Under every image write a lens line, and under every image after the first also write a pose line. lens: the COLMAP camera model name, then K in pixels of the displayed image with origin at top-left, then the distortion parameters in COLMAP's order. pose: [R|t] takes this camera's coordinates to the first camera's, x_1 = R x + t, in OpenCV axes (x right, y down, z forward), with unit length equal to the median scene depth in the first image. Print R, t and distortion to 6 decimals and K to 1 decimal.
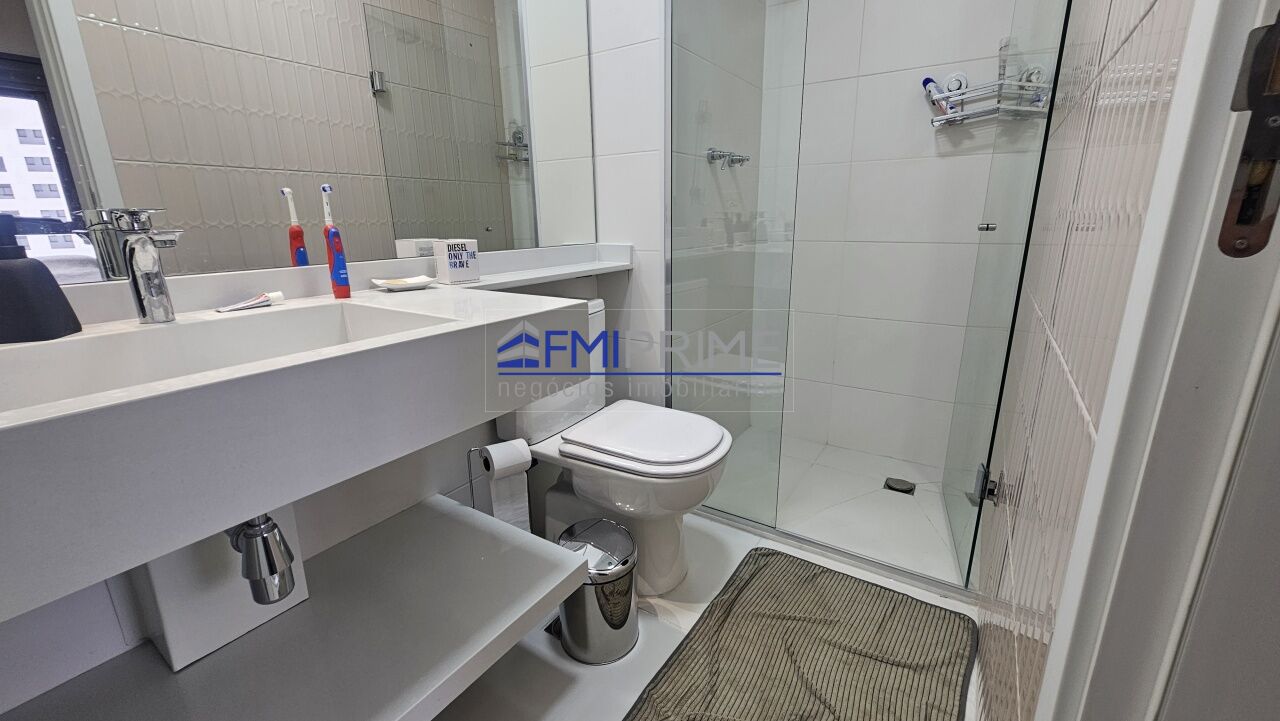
lens RADIAL K [[521.4, 0, 641.6], [0, 521.4, 359.4], [0, 0, 1]] dist [-0.000215, 0.001530]
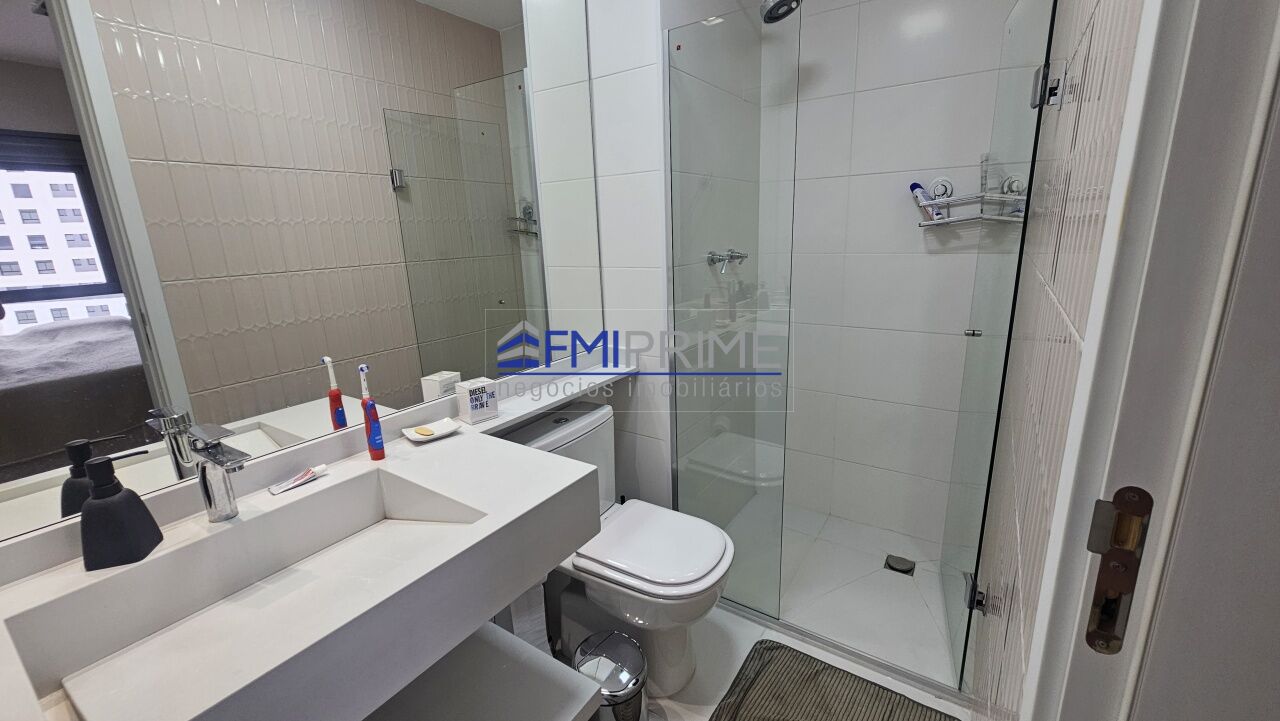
lens RADIAL K [[521.4, 0, 641.9], [0, 521.4, 356.8], [0, 0, 1]] dist [-0.000215, 0.001530]
pose [[0.999674, -0.017736, -0.018370, 0.009032], [0.017367, 0.999648, -0.020044, -0.187472], [0.018719, 0.019719, 0.999630, -0.065952]]
